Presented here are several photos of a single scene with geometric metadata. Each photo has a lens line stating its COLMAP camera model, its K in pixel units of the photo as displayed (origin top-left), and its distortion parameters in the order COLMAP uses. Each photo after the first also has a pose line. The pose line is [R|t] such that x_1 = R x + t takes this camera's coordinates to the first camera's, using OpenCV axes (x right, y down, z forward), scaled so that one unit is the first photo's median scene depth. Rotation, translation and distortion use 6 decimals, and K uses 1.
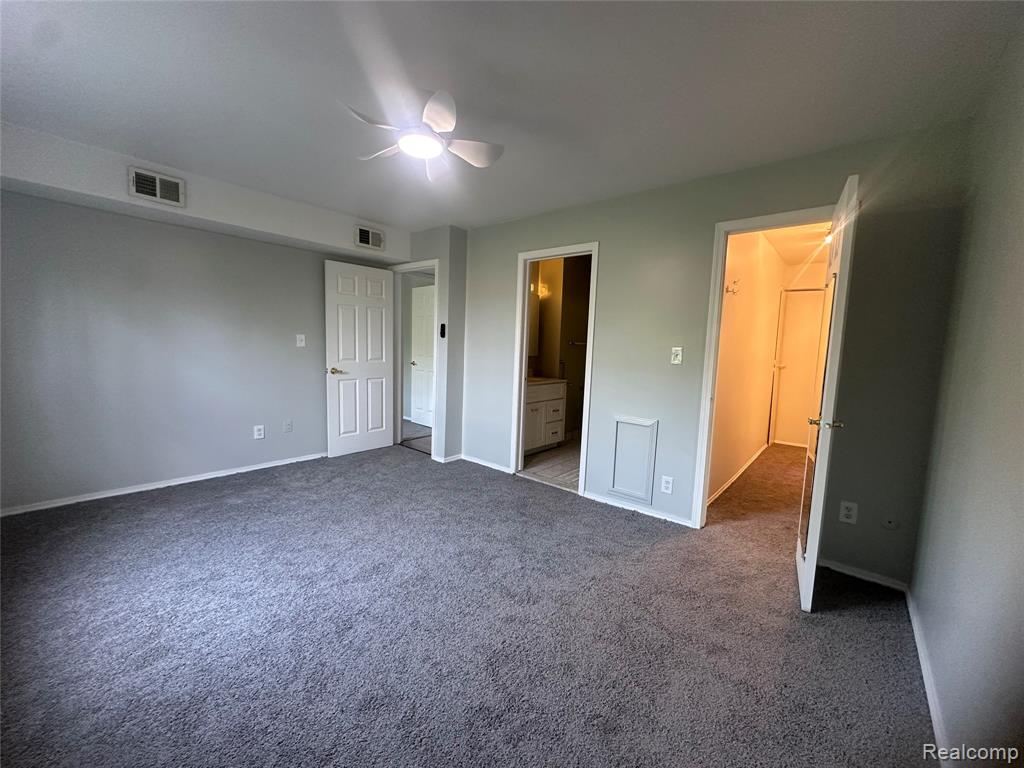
lens RADIAL K [[408.3, 0, 513.7], [0, 408.3, 385.3], [0, 0, 1]] dist [-0.000905, -0.000947]
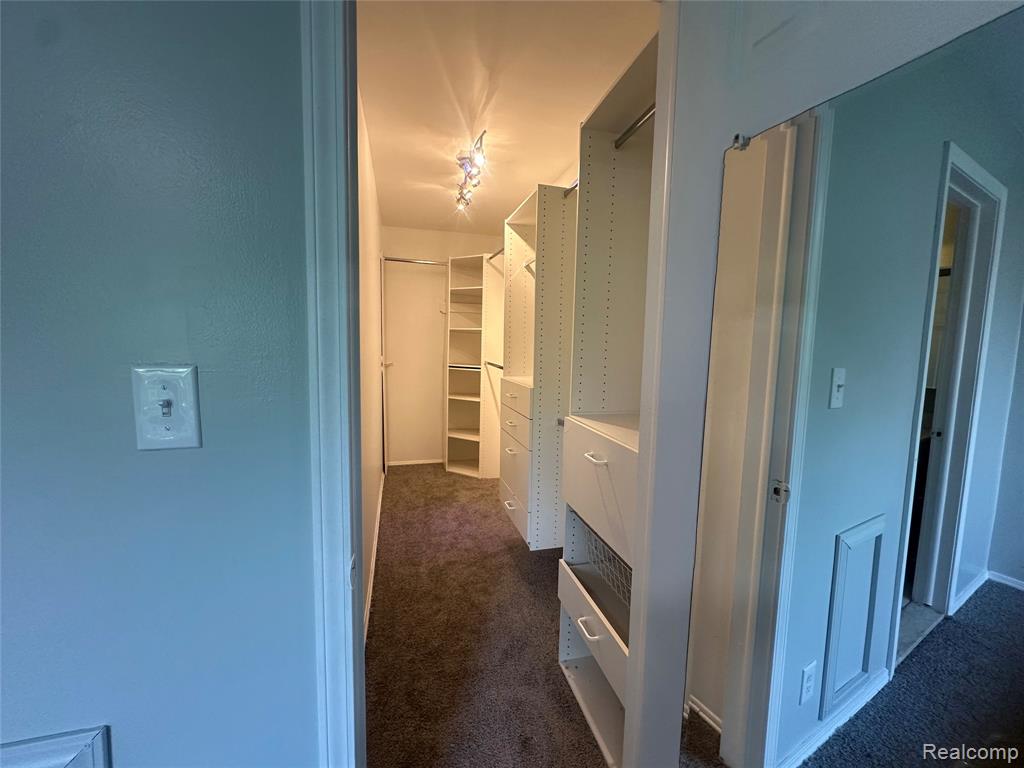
lens RADIAL K [[408.3, 0, 511.2], [0, 408.3, 382.0], [0, 0, 1]] dist [-0.000905, -0.000947]
pose [[0.568574, -0.100197, 0.816507, 0.497838], [0.079082, 0.994615, 0.066985, -0.128407], [-0.818822, 0.026485, 0.573436, 1.114611]]
